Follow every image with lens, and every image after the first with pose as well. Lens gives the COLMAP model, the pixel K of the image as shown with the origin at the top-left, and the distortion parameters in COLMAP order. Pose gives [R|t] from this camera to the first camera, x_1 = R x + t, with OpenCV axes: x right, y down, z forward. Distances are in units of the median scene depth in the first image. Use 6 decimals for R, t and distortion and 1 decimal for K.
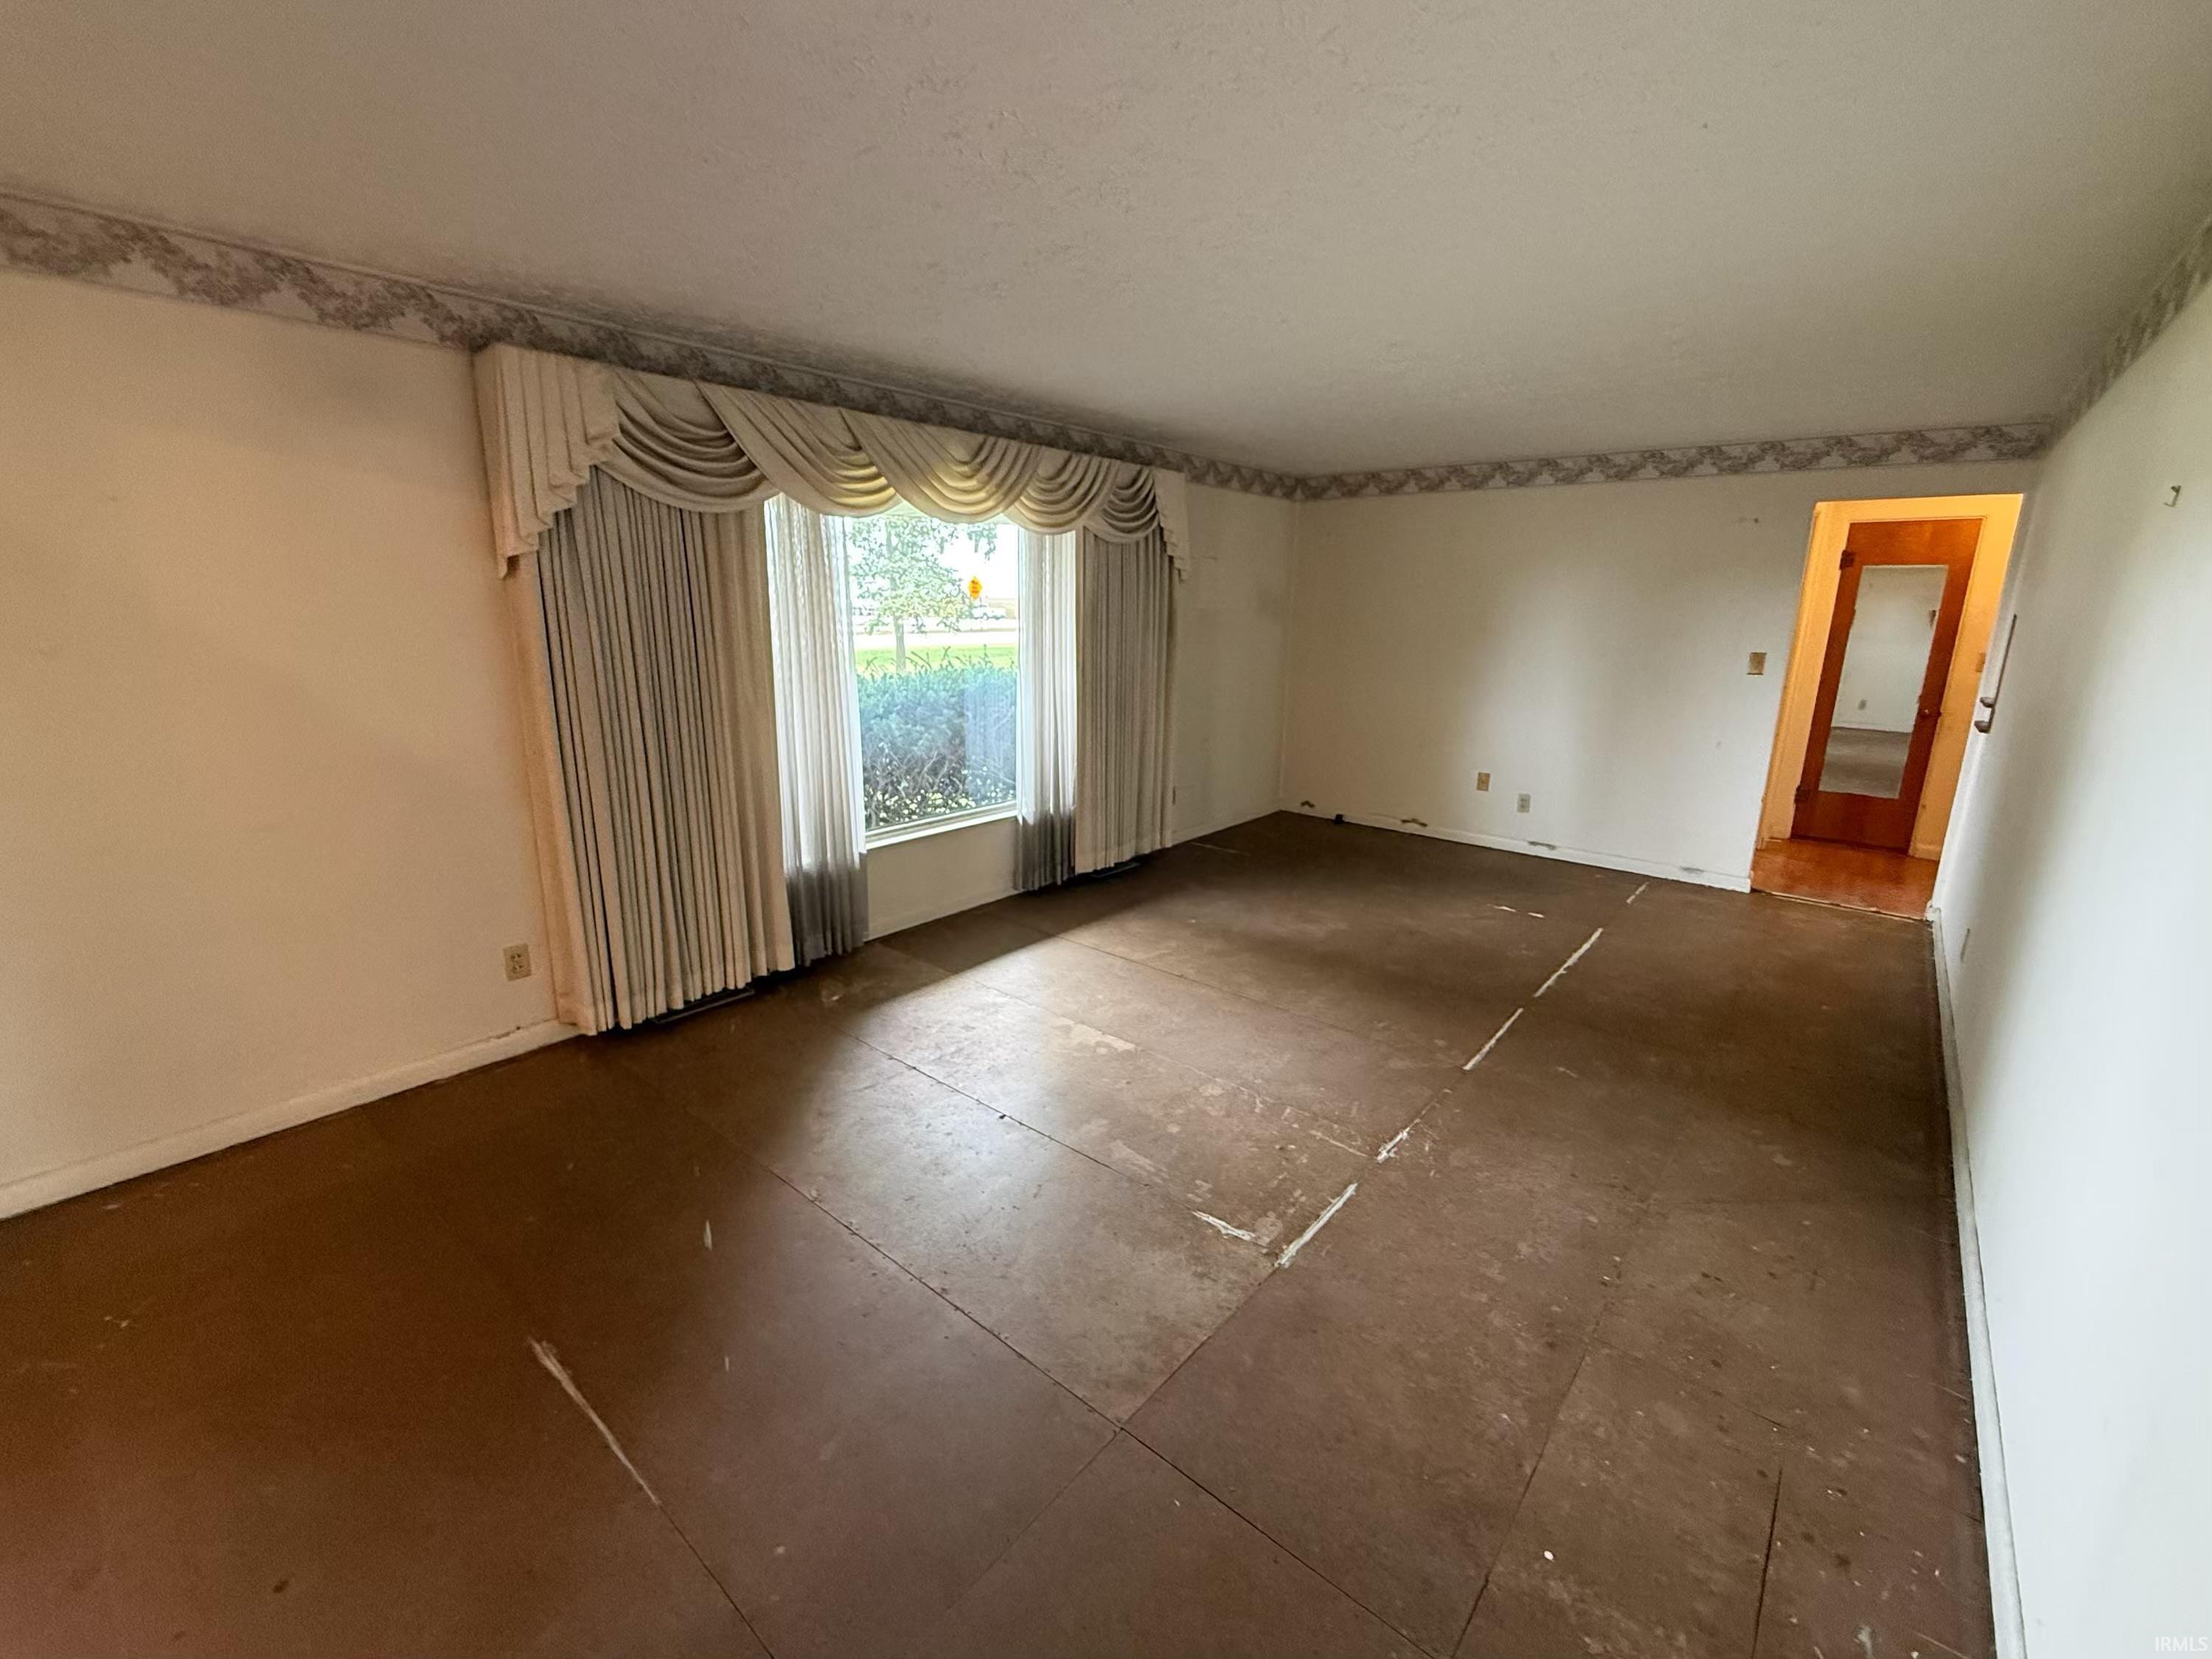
lens RADIAL K [[886.6, 0, 1117.0], [0, 886.6, 832.0], [0, 0, 1]] dist [-0.001562, 0.000669]
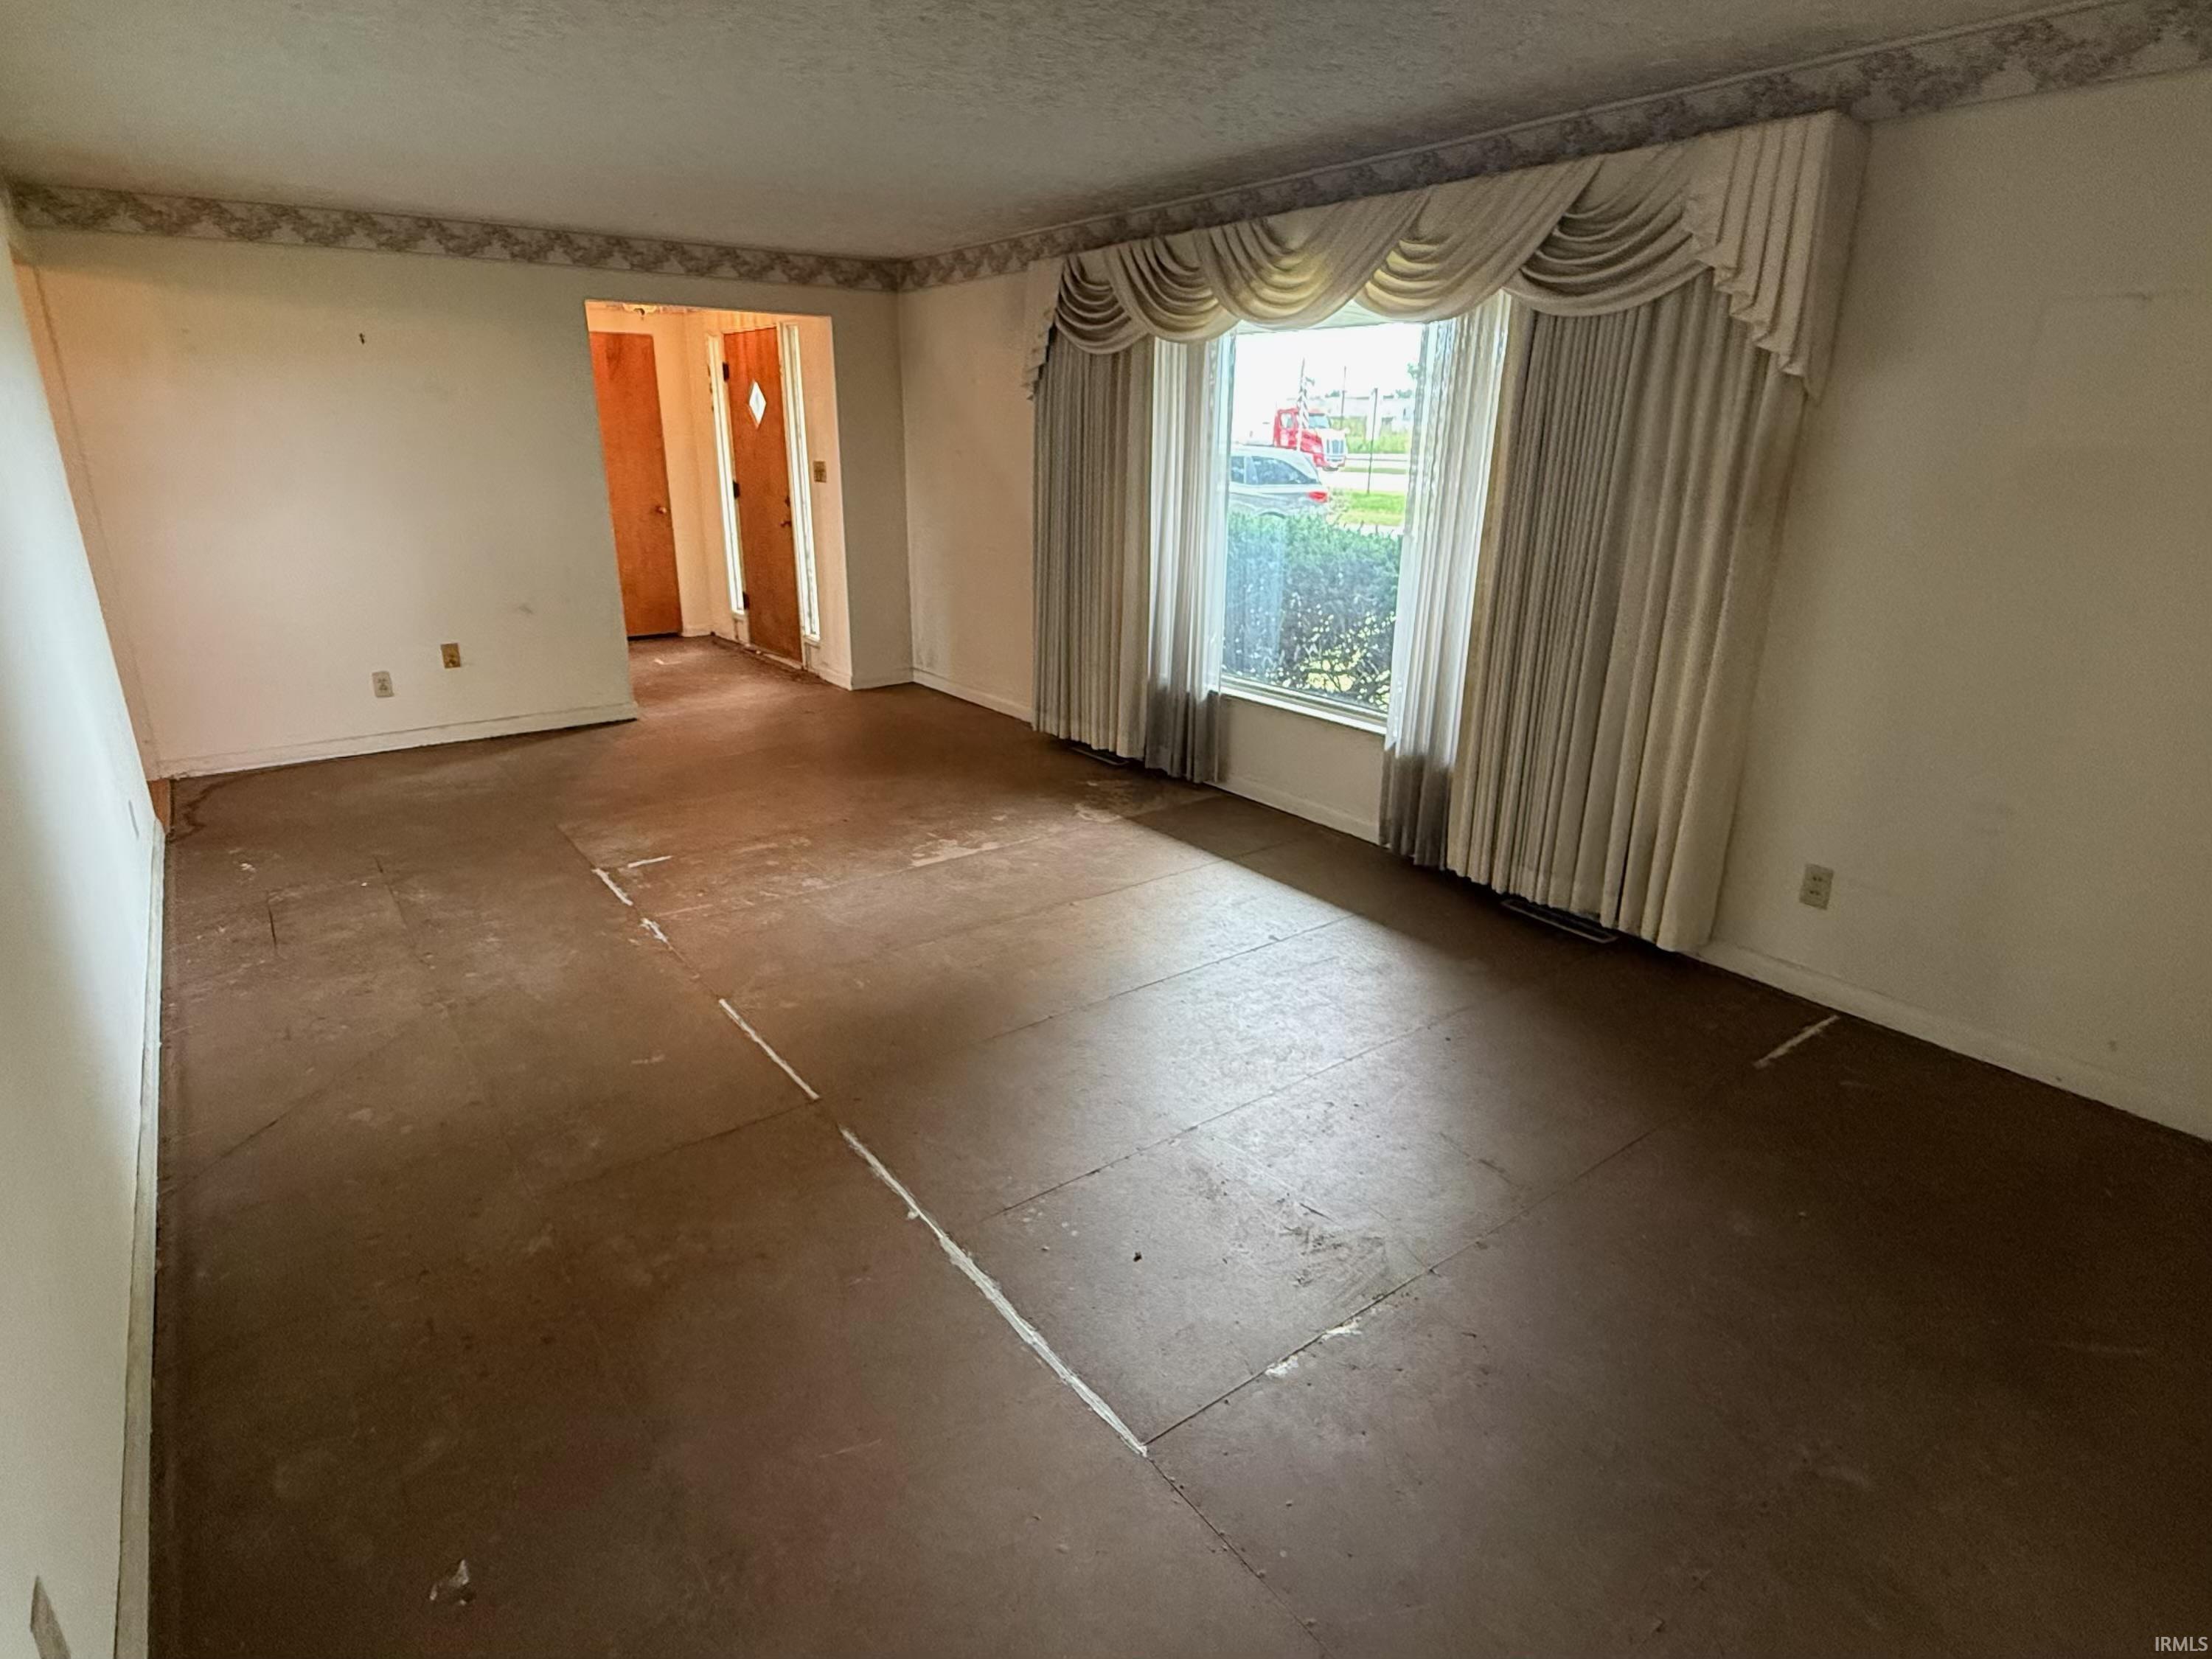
lens RADIAL K [[1176.2, 0, 1096.6], [0, 1176.2, 817.0], [0, 0, 1]] dist [-0.000184, 0.000028]
pose [[-0.216231, 0.294545, -0.930853, 1.142651], [-0.254792, 0.903347, 0.345028, -0.308292], [0.942510, 0.311780, -0.120284, 1.257875]]
